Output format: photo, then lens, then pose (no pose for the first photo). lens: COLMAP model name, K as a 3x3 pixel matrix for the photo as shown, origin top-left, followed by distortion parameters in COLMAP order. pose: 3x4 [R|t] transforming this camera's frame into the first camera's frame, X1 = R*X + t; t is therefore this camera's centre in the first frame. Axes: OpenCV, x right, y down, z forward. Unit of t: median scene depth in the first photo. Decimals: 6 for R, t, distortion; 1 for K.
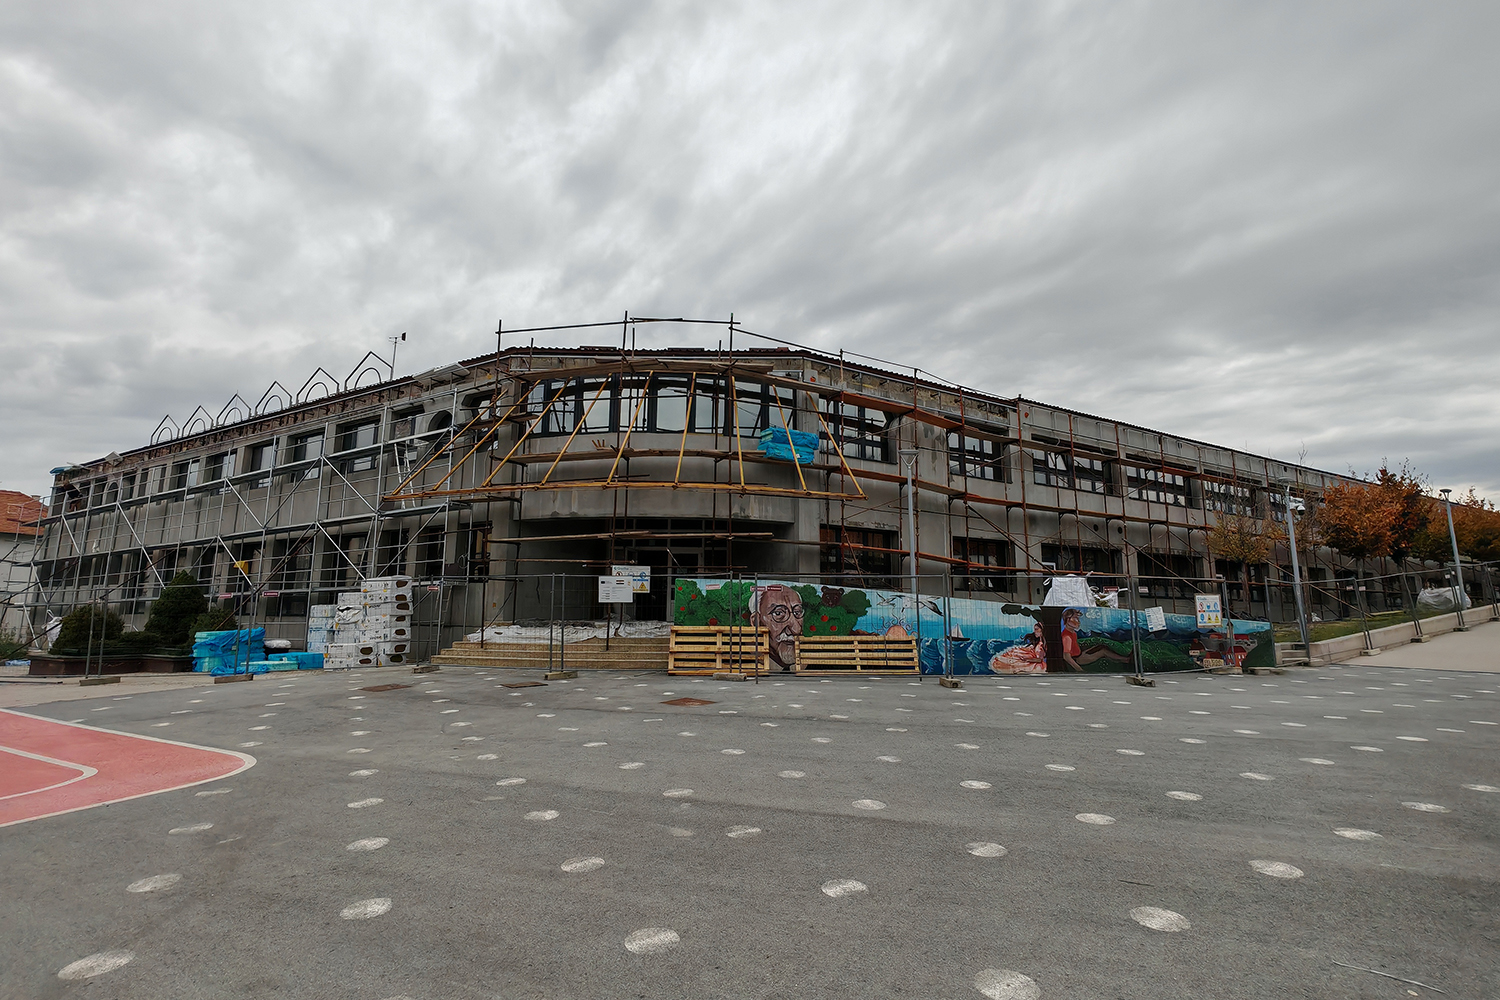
lens RADIAL K [[777.2, 0, 750.0], [0, 777.2, 500.0], [0, 0, 1]] dist [-0.000431, 0.000012]
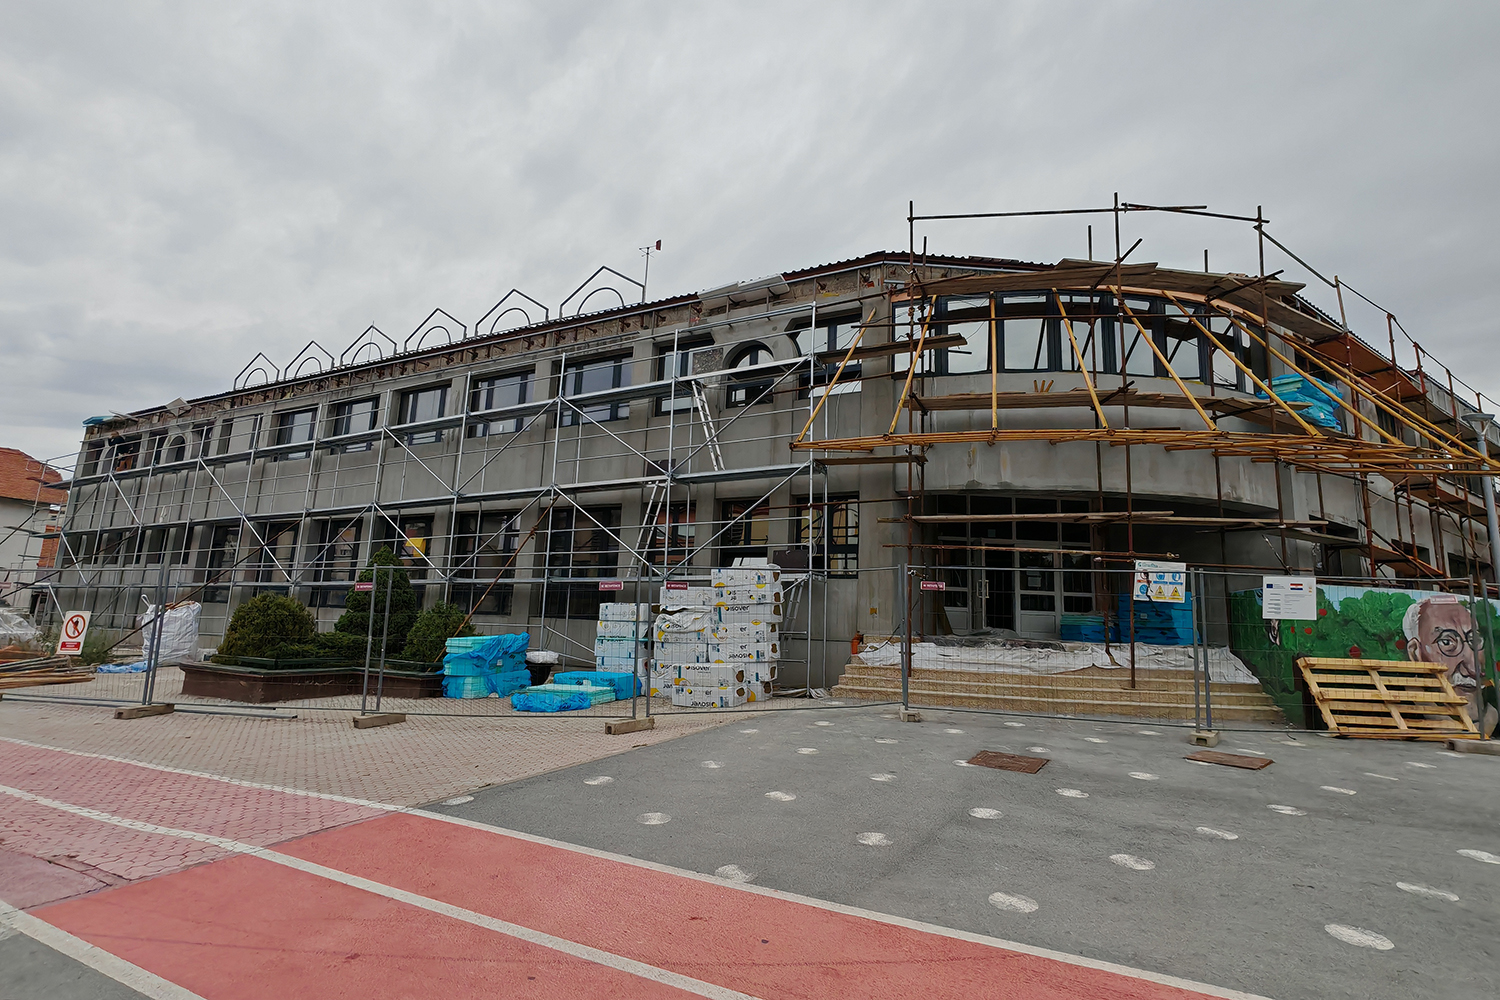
lens RADIAL K [[782.3, 0, 752.7], [0, 782.3, 492.4], [0, 0, 1]] dist [-0.003287, -0.000079]
pose [[0.997980, 0.040695, 0.048786, -0.400286], [-0.039899, 0.999056, -0.017198, 0.037788], [-0.049439, 0.015217, 0.998661, 0.256811]]
